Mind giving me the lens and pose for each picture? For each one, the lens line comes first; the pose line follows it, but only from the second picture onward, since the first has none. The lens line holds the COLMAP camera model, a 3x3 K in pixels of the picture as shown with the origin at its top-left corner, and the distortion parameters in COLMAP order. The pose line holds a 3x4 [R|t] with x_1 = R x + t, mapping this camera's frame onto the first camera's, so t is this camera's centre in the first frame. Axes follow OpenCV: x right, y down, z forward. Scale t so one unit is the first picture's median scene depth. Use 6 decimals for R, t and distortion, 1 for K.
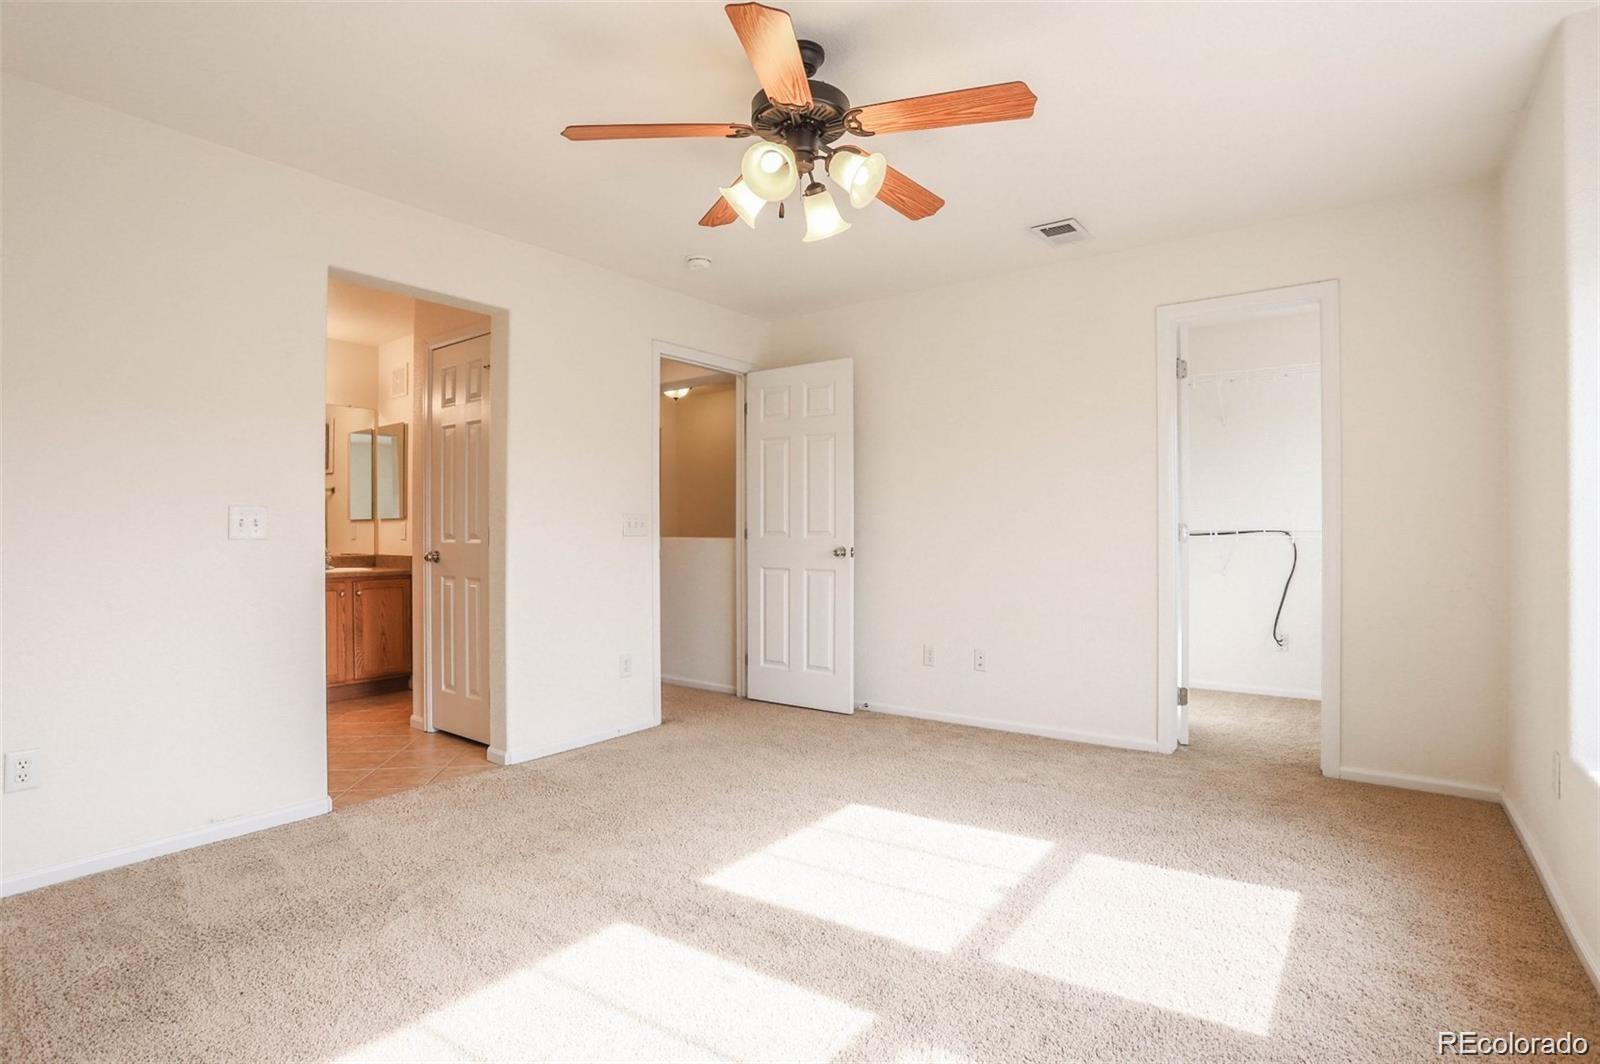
lens RADIAL K [[783.4, 0, 801.8], [0, 783.4, 517.3], [0, 0, 1]] dist [-0.071912, 0.029305]
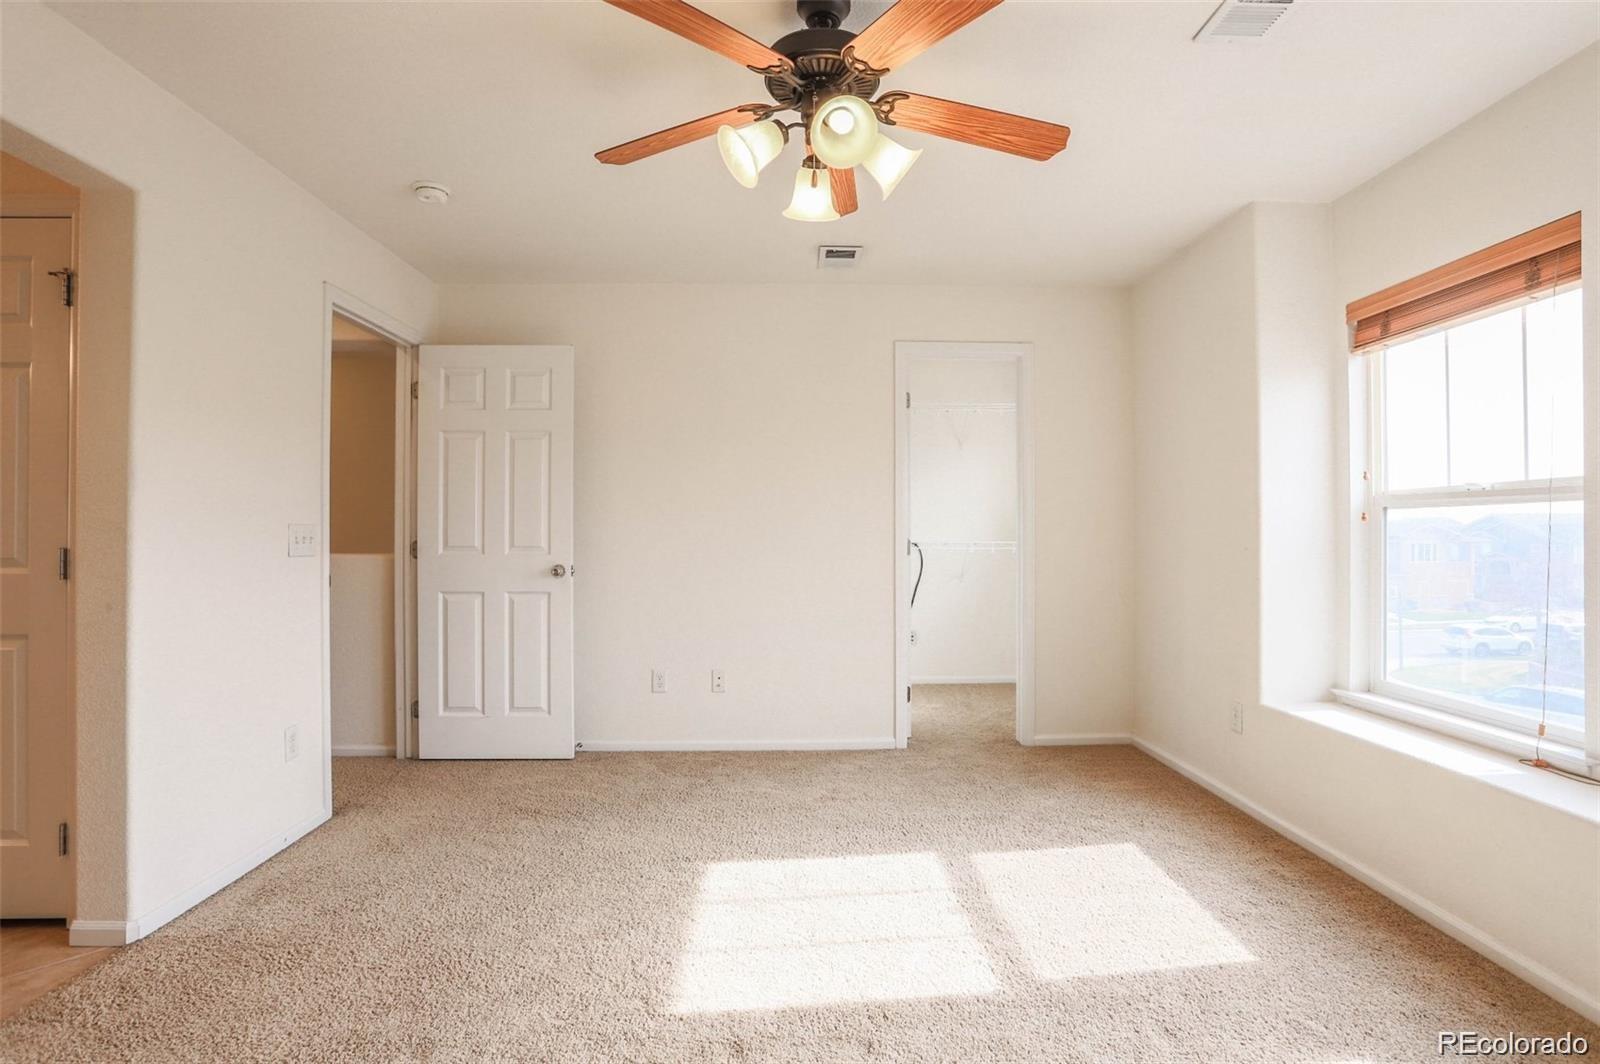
lens RADIAL K [[783.4, 0, 813.0], [0, 783.4, 518.0], [0, 0, 1]] dist [-0.071912, 0.029305]
pose [[0.783651, 0.015058, 0.621019, -0.326351], [-0.012212, 0.999886, -0.008834, -0.011535], [-0.621081, -0.000661, 0.783746, 0.204390]]
